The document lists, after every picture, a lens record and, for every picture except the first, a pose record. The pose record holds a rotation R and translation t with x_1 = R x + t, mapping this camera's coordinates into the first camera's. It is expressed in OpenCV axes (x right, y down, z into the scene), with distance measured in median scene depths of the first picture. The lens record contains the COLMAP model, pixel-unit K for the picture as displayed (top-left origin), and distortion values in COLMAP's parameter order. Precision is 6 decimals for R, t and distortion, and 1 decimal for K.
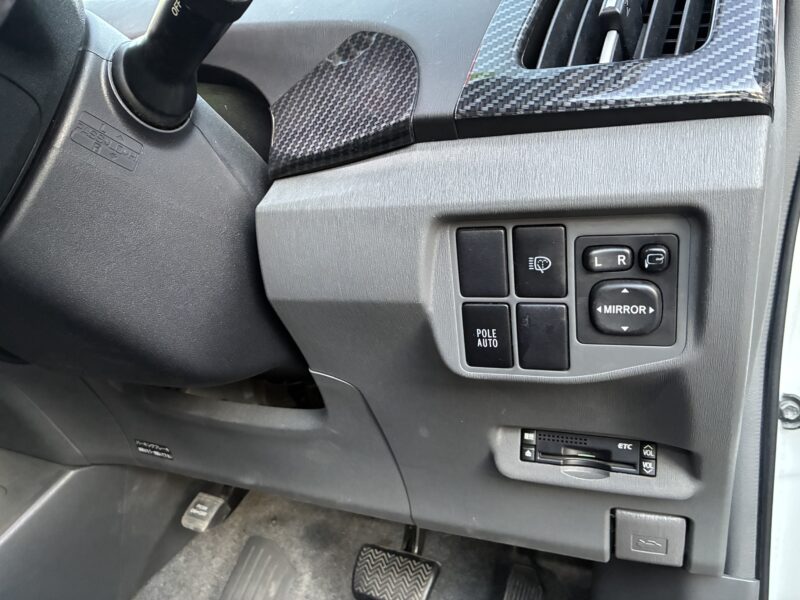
lens RADIAL K [[612.7, 0, 412.2], [0, 612.7, 301.3], [0, 0, 1]] dist [0.025382, -0.012838]
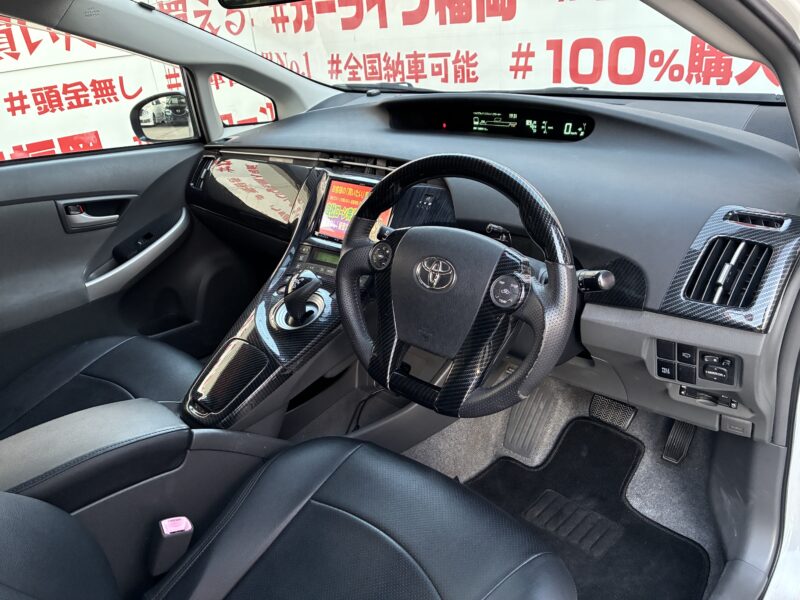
lens RADIAL K [[612.7, 0, 412.2], [0, 612.7, 301.3], [0, 0, 1]] dist [0.025382, -0.012838]
pose [[0.955101, 0.050521, -0.291940, -0.185523], [0.053681, 0.939538, 0.338210, -1.274305], [0.291375, -0.338697, 0.894642, -1.799016]]
